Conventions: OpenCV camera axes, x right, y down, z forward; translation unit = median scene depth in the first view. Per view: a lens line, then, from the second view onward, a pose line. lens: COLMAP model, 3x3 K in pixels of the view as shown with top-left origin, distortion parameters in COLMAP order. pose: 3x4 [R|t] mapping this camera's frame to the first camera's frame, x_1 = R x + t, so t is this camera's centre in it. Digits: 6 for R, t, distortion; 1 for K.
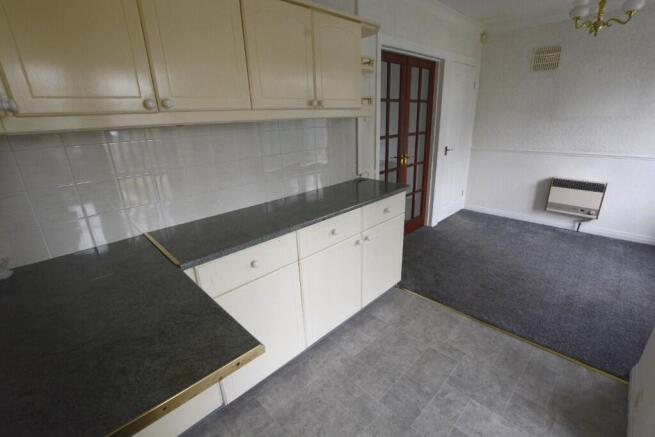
lens RADIAL K [[291.3, 0, 327.5], [0, 291.3, 218.5], [0, 0, 1]] dist [-0.035689, 0.007621]
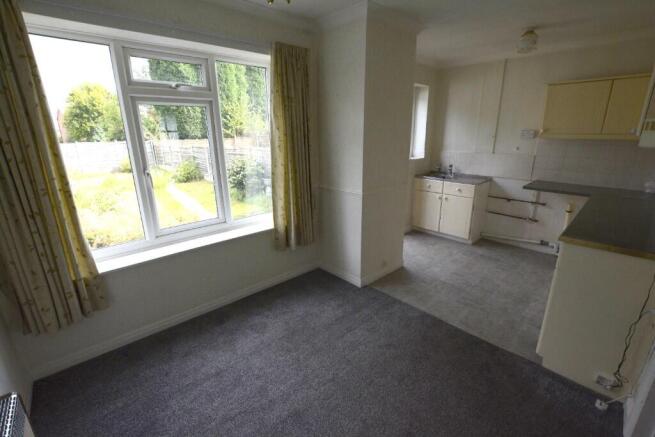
lens RADIAL K [[291.3, 0, 327.5], [0, 291.3, 218.5], [0, 0, 1]] dist [-0.035689, 0.007621]
pose [[-0.998799, 0.033213, 0.036027, 0.991592], [0.047968, 0.812878, 0.580456, -0.698696], [-0.010007, 0.581487, -0.813494, 1.824355]]
